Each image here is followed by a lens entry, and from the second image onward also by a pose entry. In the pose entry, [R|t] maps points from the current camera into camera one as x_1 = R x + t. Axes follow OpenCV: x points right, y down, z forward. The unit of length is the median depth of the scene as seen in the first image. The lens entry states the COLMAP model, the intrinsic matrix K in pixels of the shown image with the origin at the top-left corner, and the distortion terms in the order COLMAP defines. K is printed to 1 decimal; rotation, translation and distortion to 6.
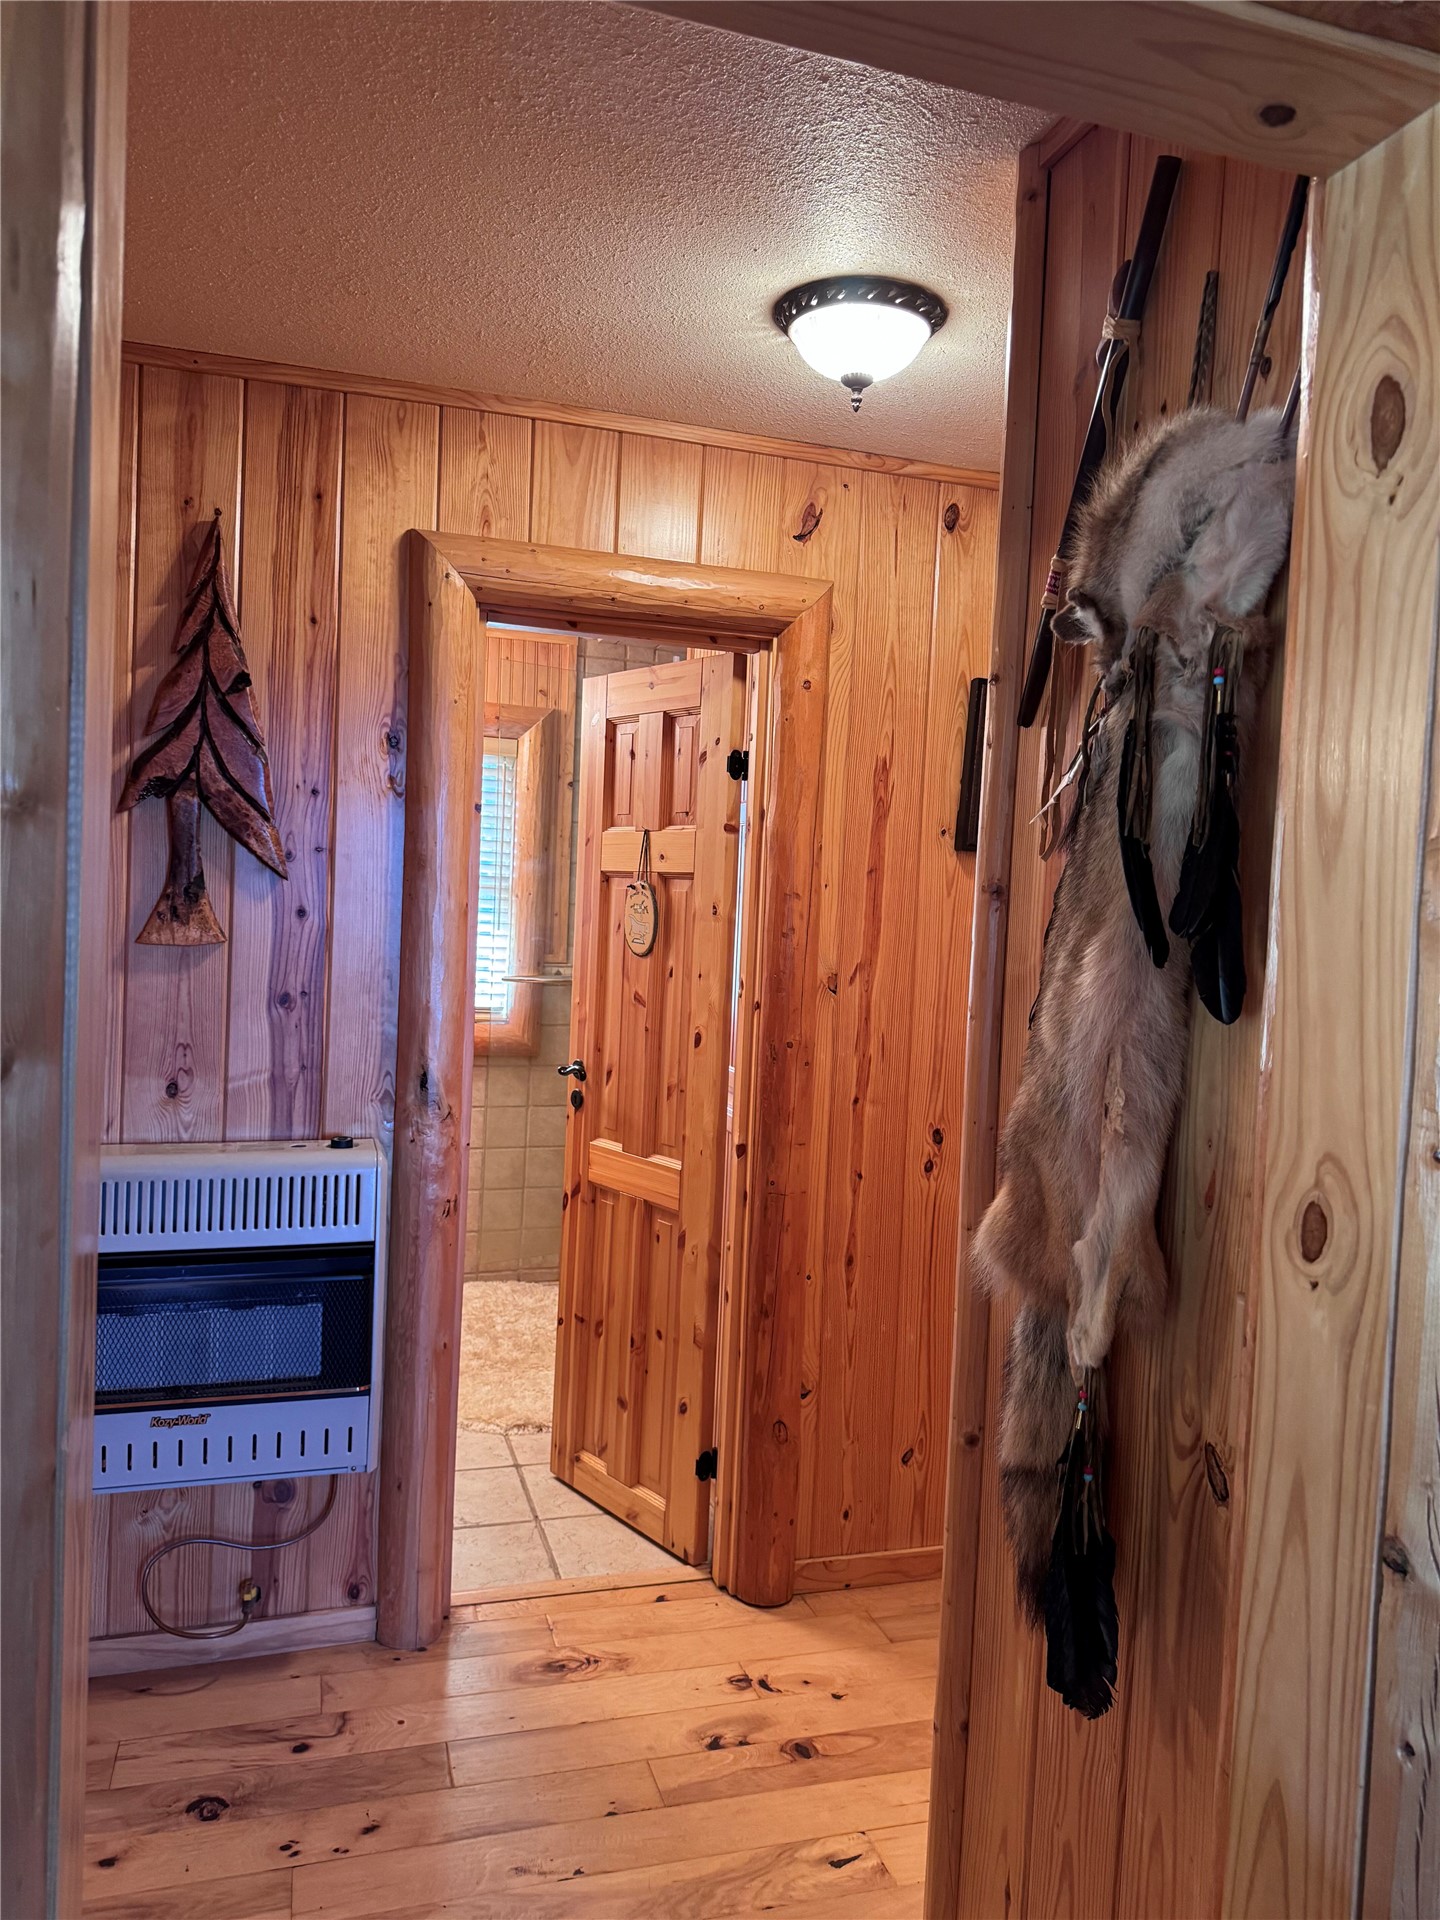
lens RADIAL K [[1368.7, 0, 720.0], [0, 1368.7, 960.0], [0, 0, 1]] dist [0.000068, -0.000101]
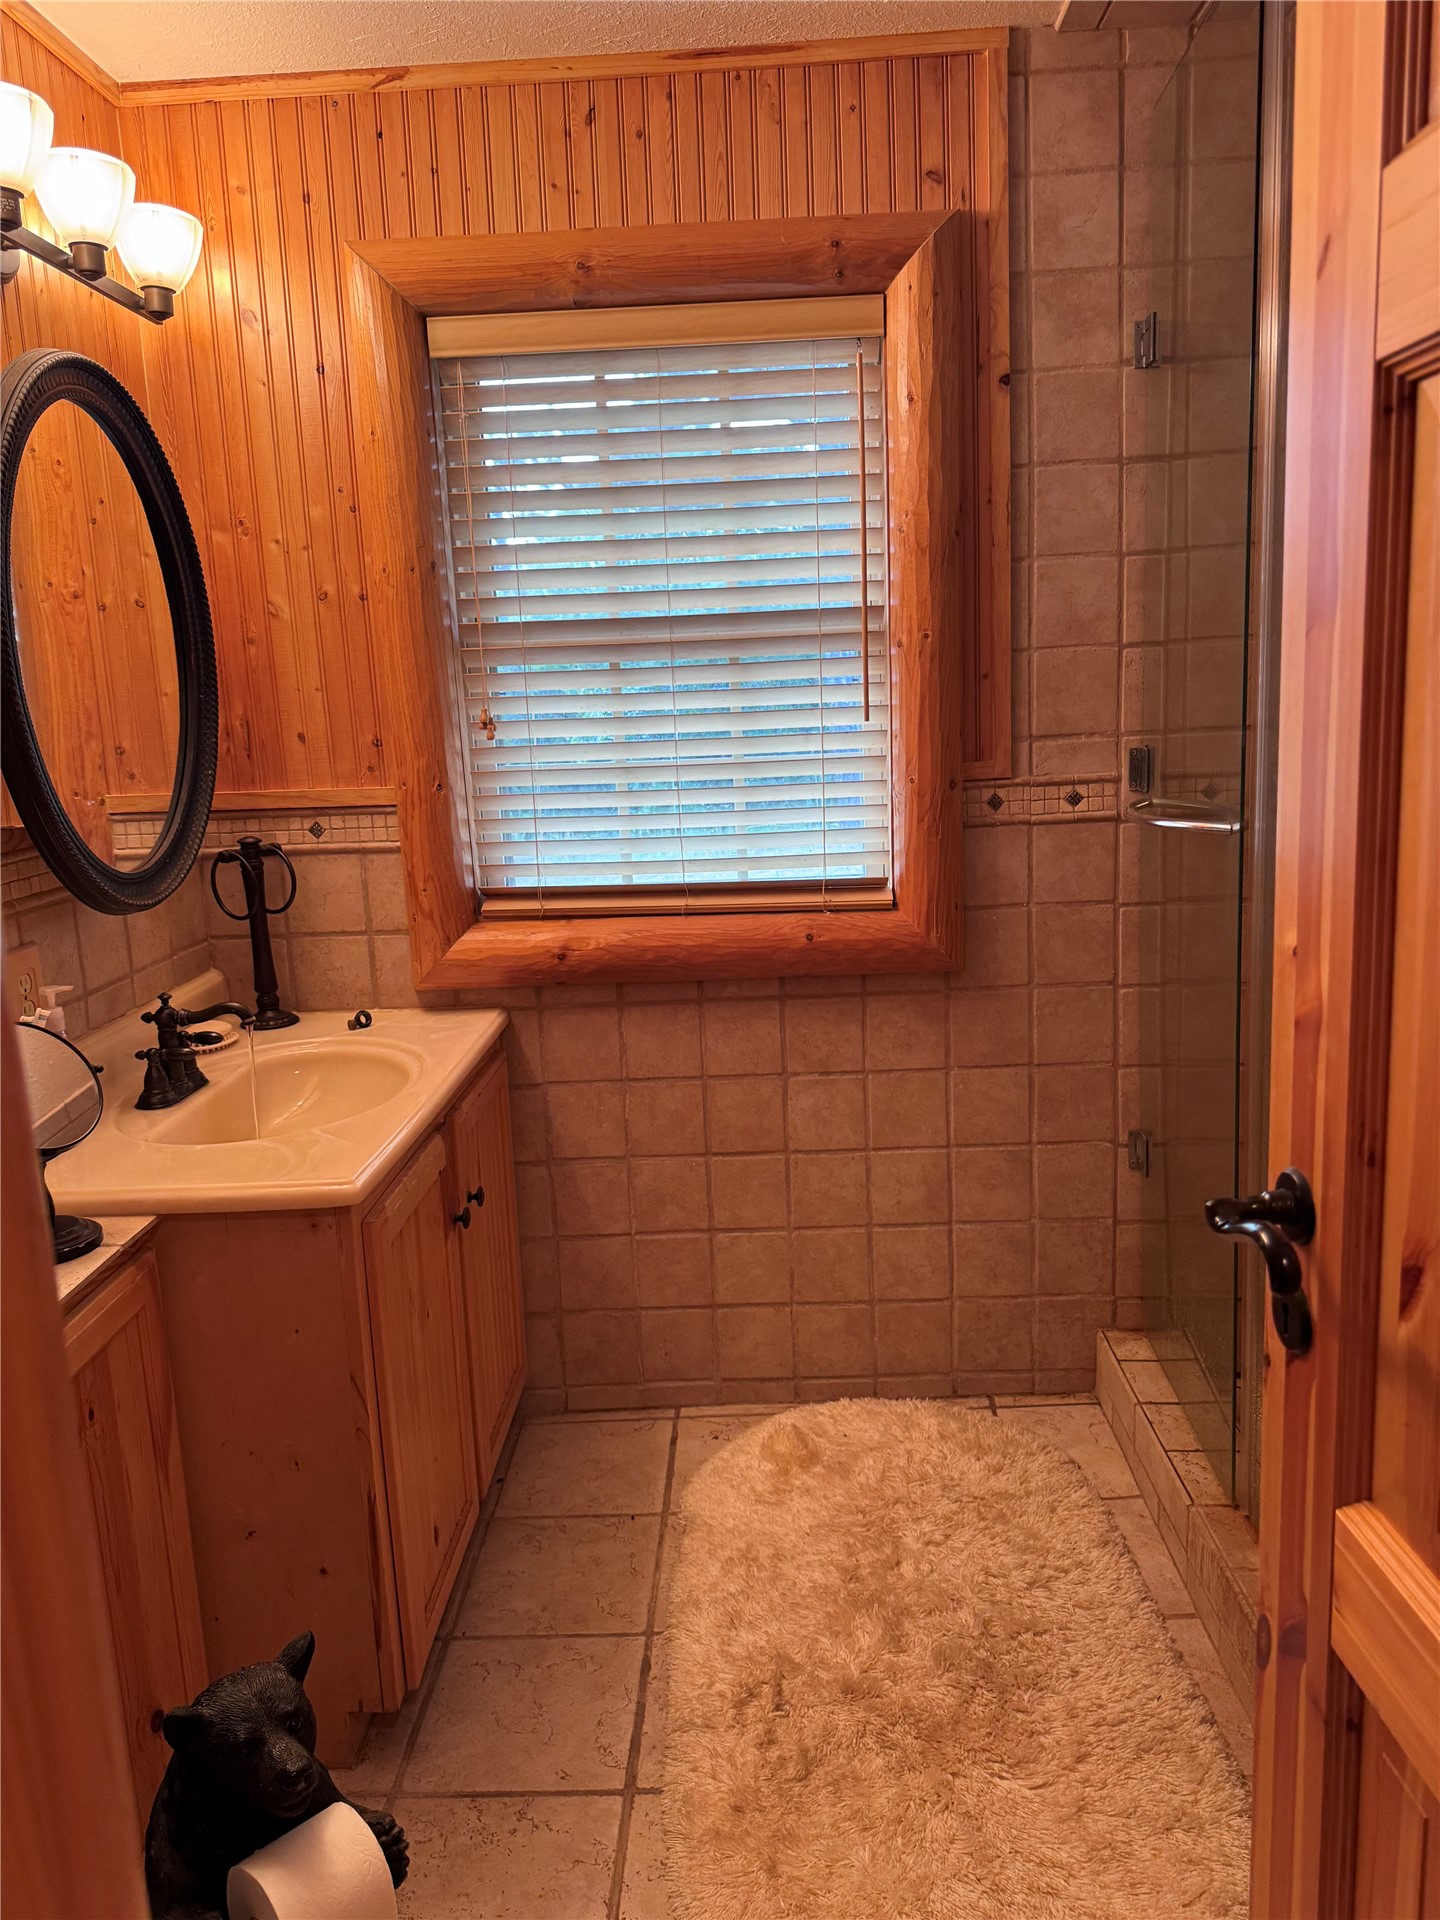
lens RADIAL K [[1323.0, 0, 720.0], [0, 1323.0, 960.0], [0, 0, 1]] dist [0.054395, -0.002594]
pose [[0.940695, -0.029858, -0.337938, -0.053557], [0.079891, 0.987602, 0.135128, -0.005438], [0.329714, -0.154112, 0.931417, 0.524048]]
